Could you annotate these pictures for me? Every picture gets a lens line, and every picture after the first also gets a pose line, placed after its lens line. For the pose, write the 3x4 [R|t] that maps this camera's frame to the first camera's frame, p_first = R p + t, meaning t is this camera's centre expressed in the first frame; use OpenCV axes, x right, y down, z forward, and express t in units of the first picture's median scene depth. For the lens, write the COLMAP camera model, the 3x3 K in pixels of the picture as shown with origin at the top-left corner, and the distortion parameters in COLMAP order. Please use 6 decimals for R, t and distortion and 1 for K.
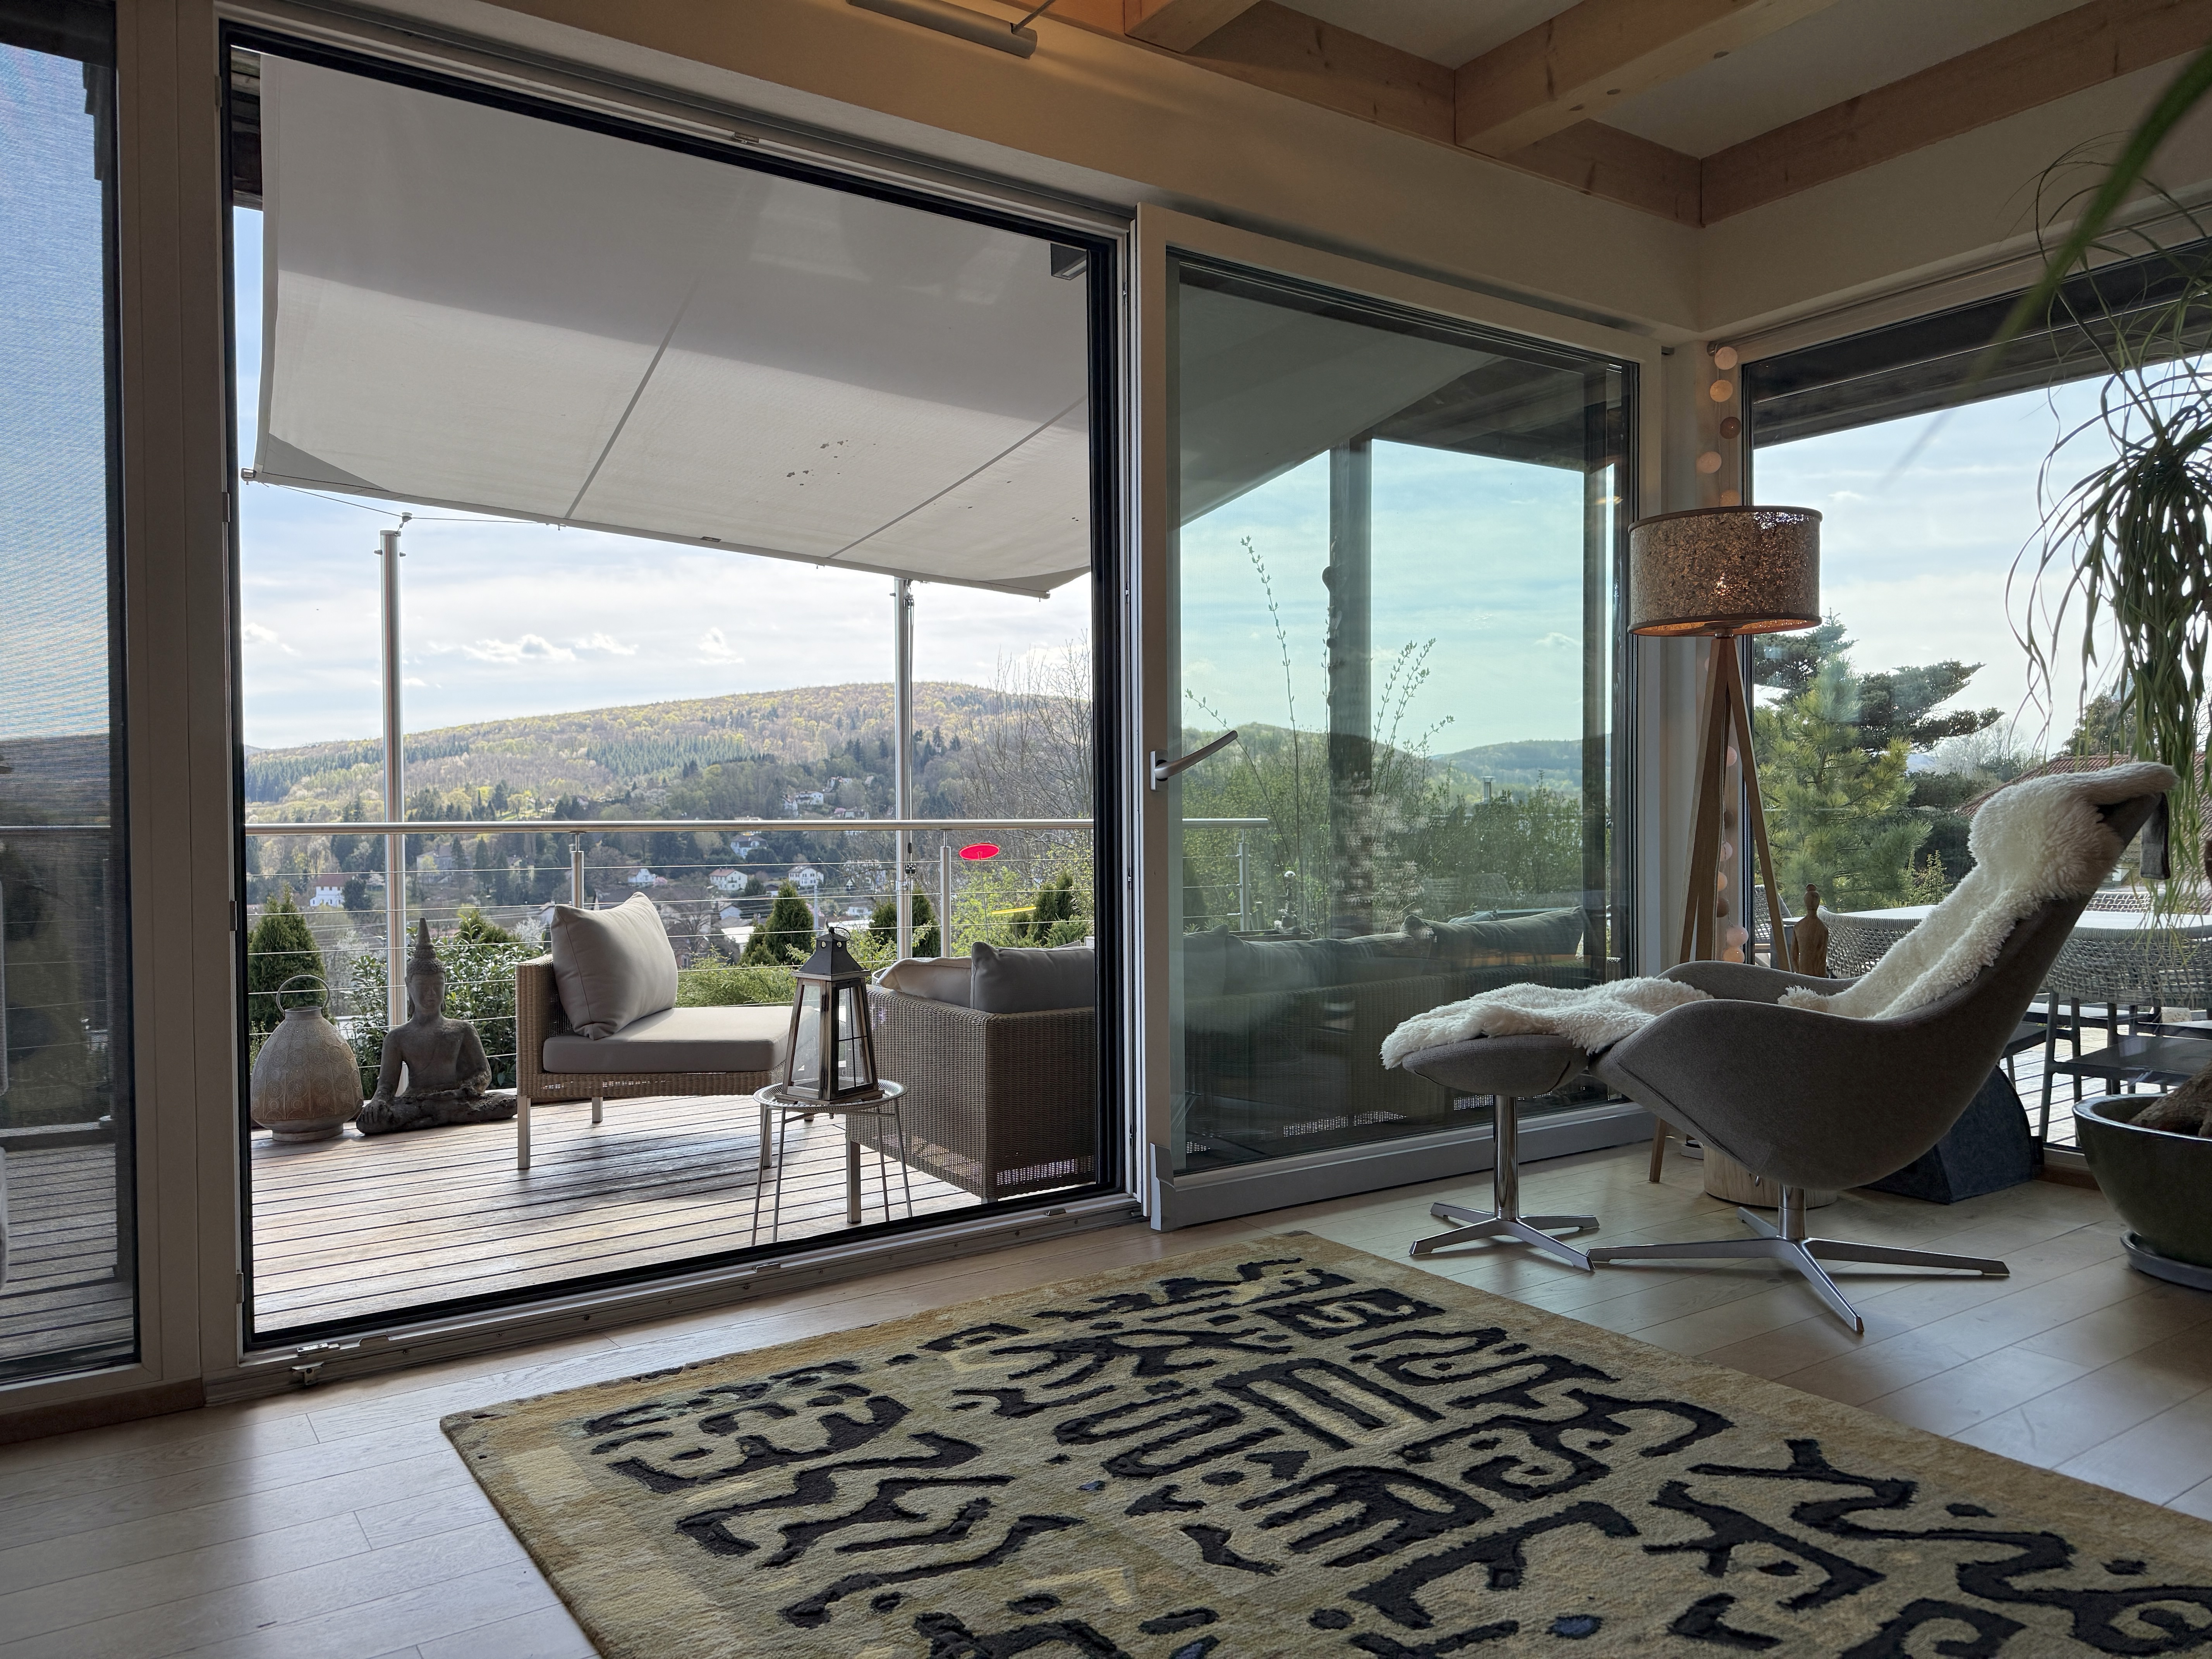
lens RADIAL K [[1543.1, 0, 1106.0], [0, 1543.1, 829.5], [0, 0, 1]] dist [0.004925, -0.000862]
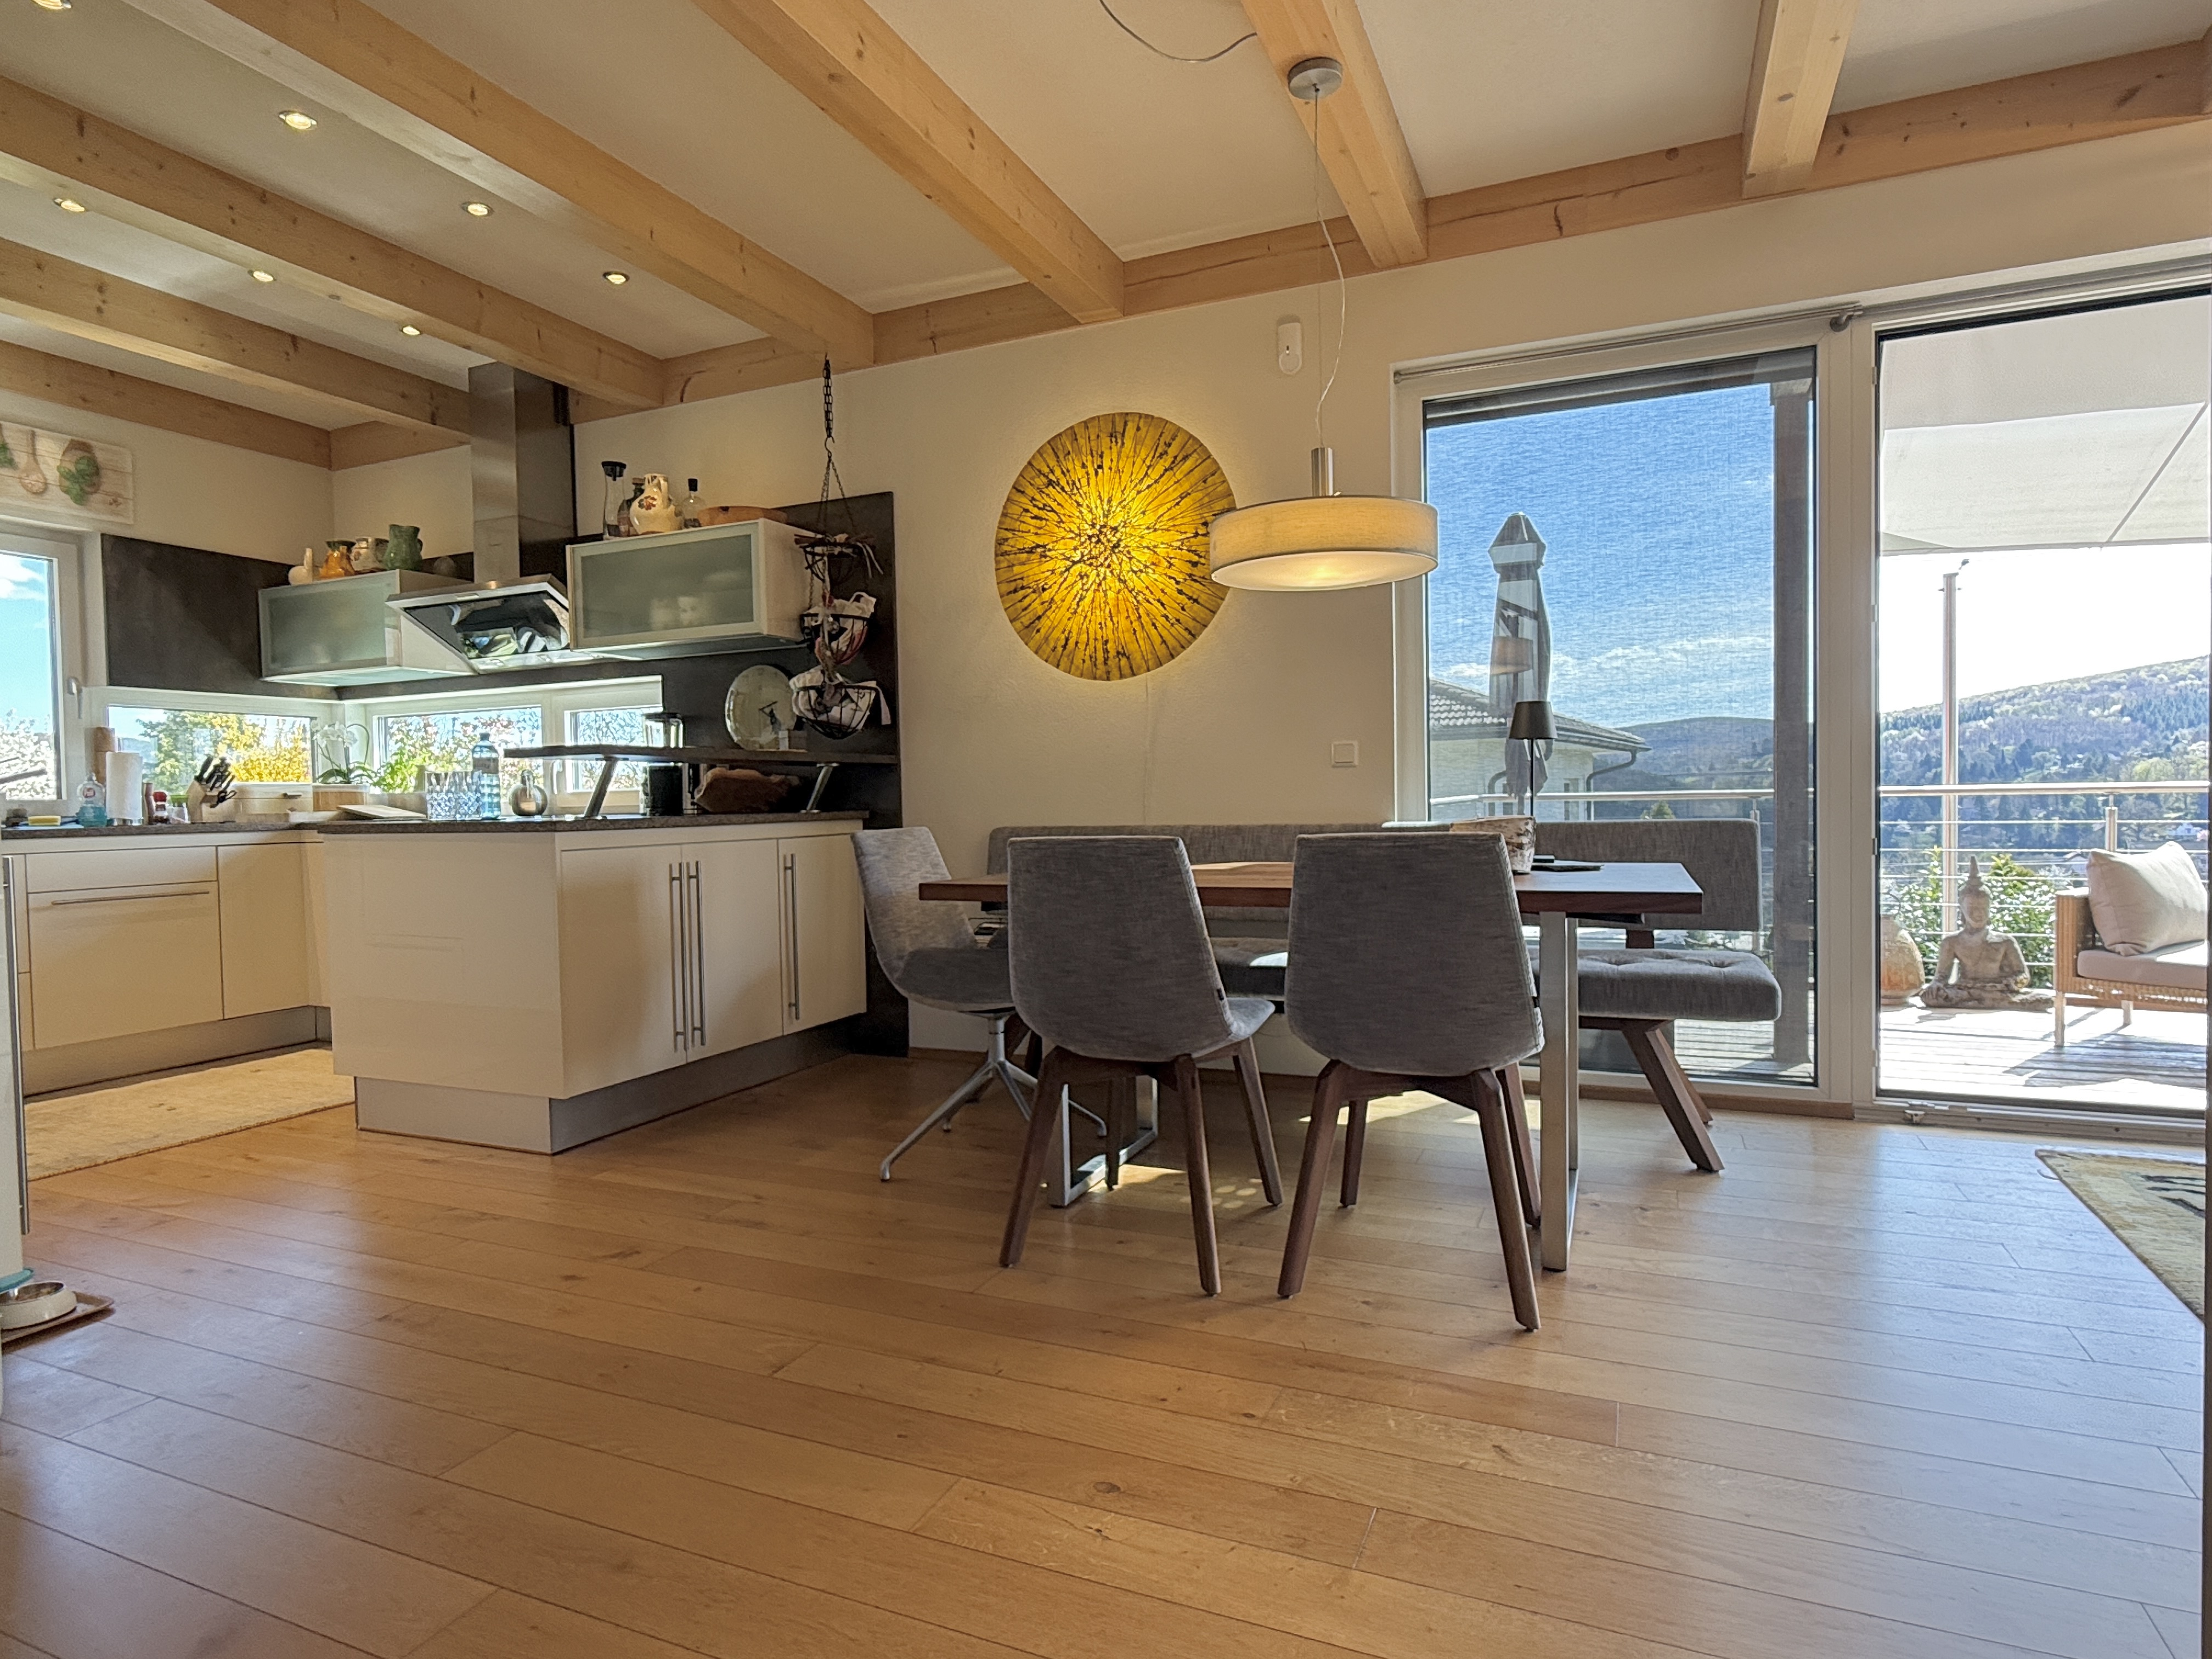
lens RADIAL K [[1214.0, 0, 1106.0], [0, 1214.0, 829.5], [0, 0, 1]] dist [0.024279, -0.028243]
pose [[0.525075, 0.022078, -0.850769, 0.069817], [0.008578, 0.999475, 0.031232, -0.005576], [0.851013, -0.023697, 0.524610, -0.210810]]
